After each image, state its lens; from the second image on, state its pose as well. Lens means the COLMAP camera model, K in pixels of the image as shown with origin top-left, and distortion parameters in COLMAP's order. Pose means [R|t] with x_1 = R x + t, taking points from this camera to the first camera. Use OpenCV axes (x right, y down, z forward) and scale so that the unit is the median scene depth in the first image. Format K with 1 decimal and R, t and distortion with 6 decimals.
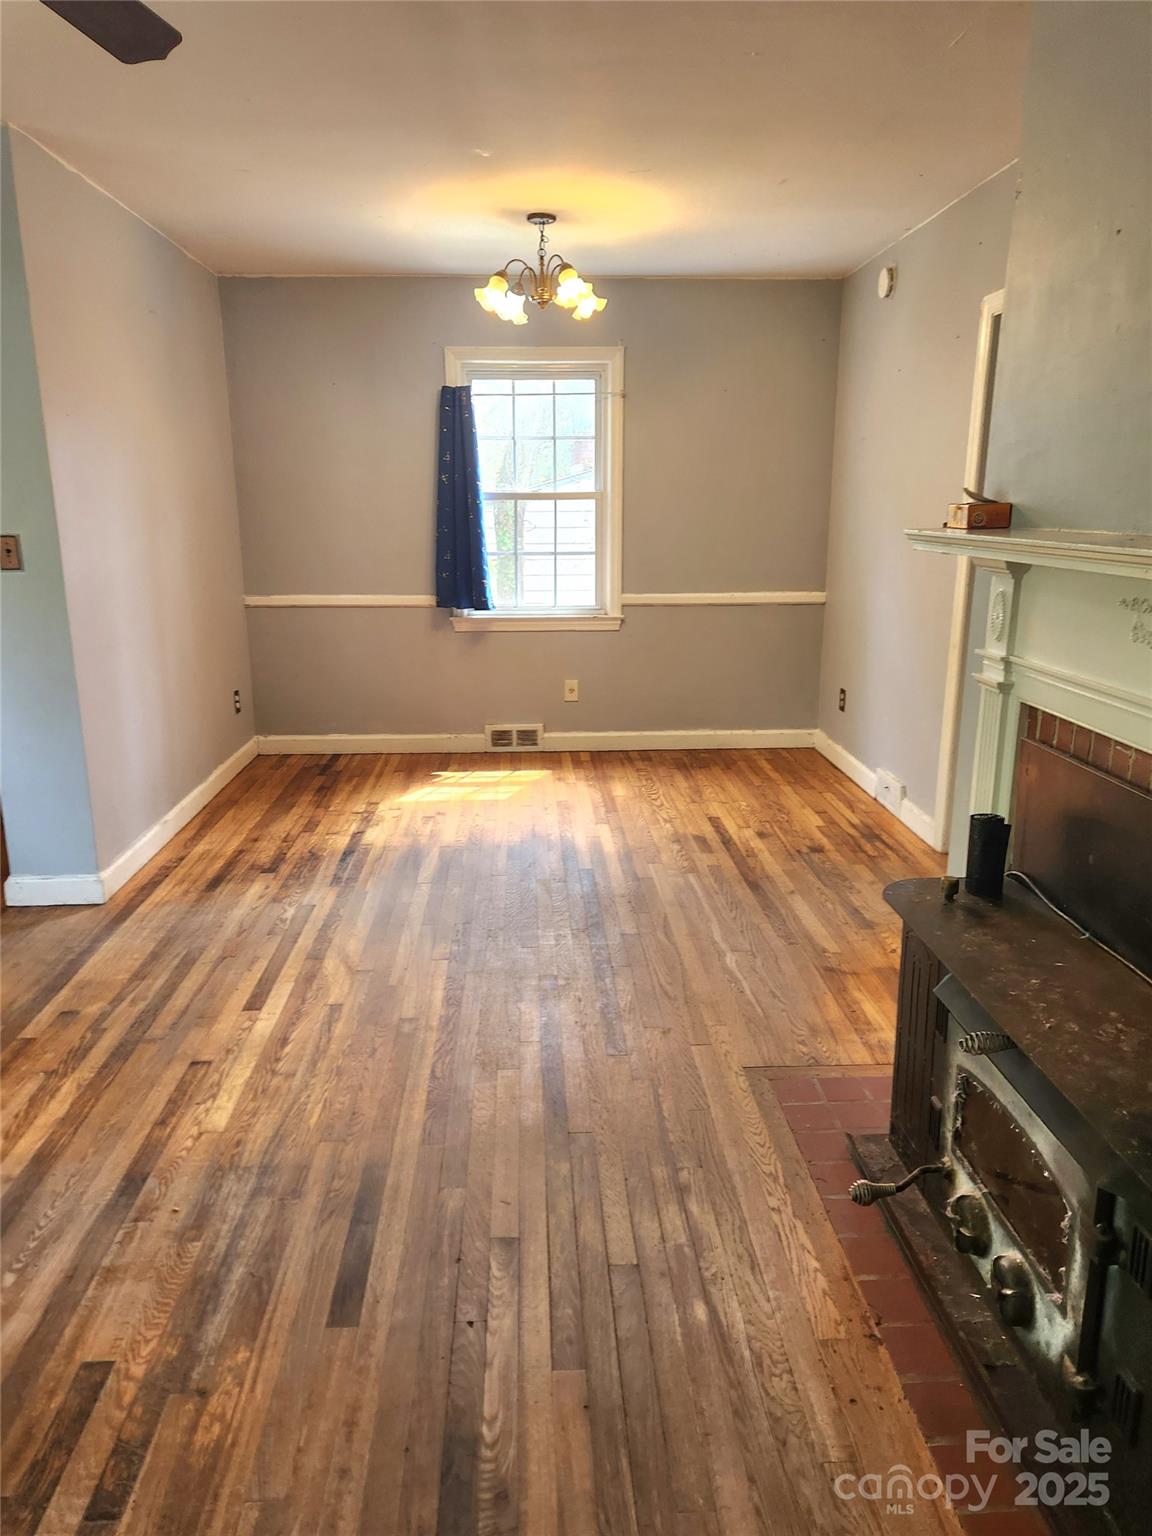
lens RADIAL K [[1044.8, 0, 572.7], [0, 1044.8, 762.4], [0, 0, 1]] dist [0.052571, -0.039297]
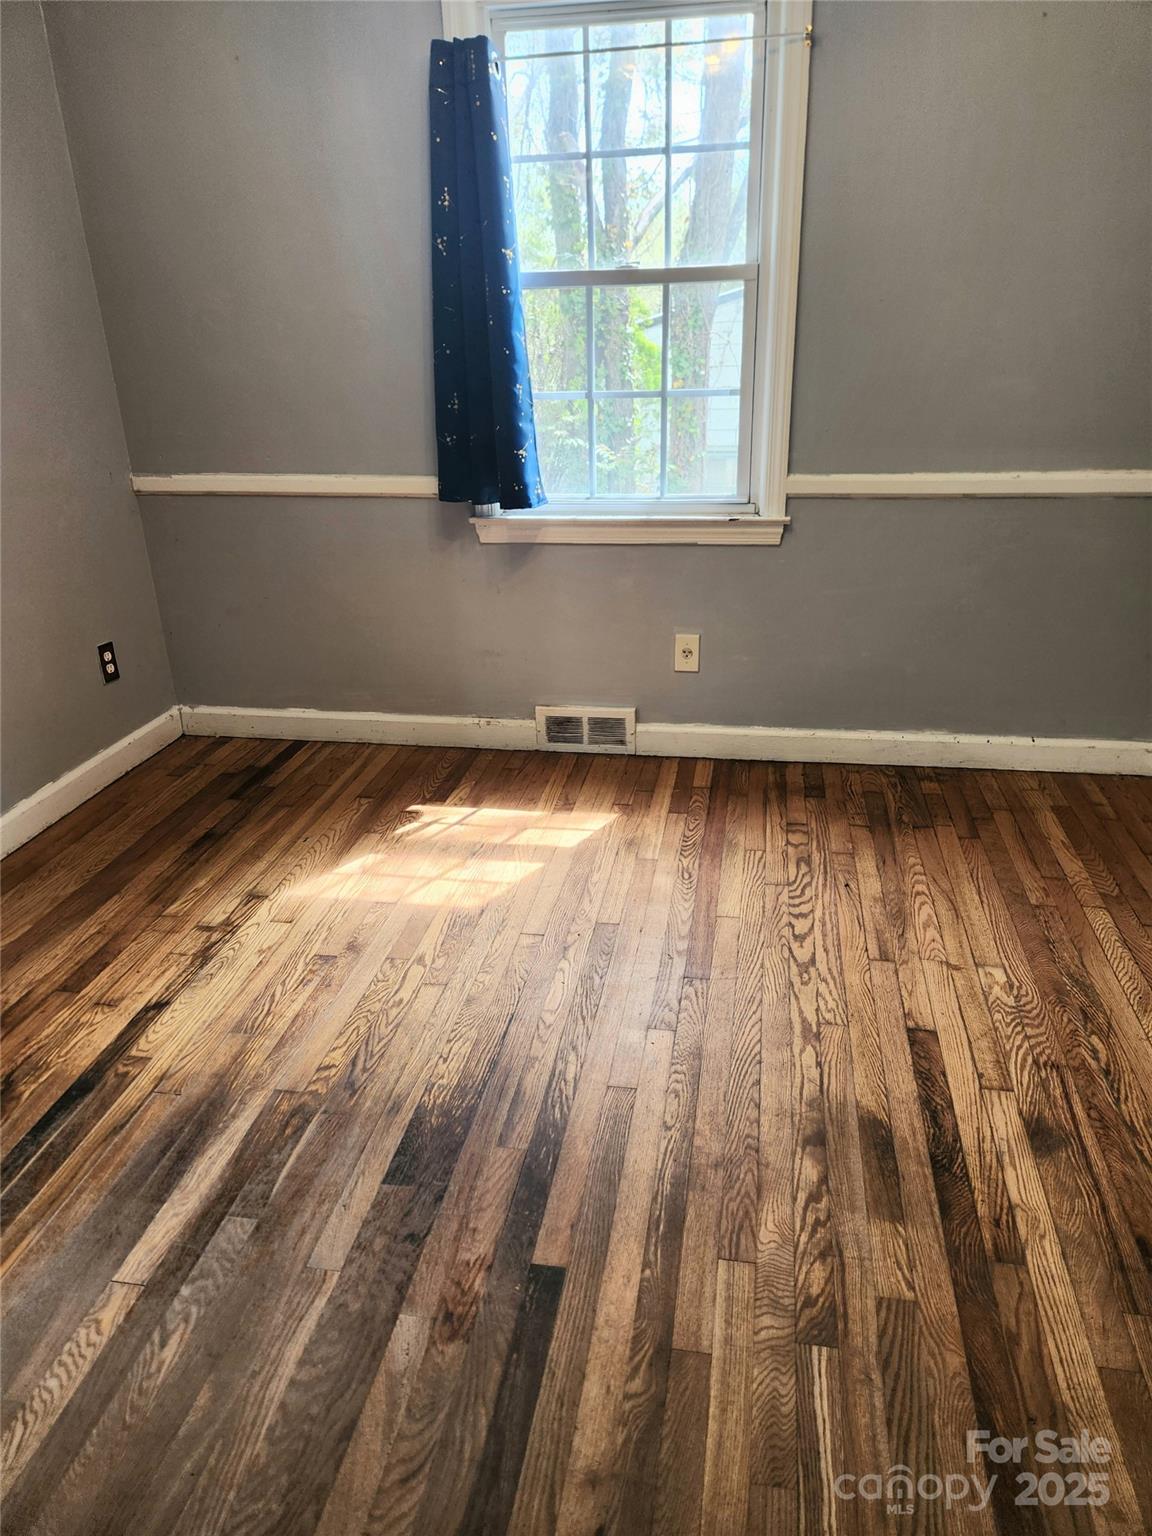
lens RADIAL K [[1044.8, 0, 567.7], [0, 1044.8, 771.5], [0, 0, 1]] dist [0.052571, -0.039297]
pose [[0.973739, 0.068458, -0.217130, 0.066485], [-0.032193, 0.985540, 0.166355, -0.104091], [0.225379, -0.154996, 0.961863, 0.473572]]
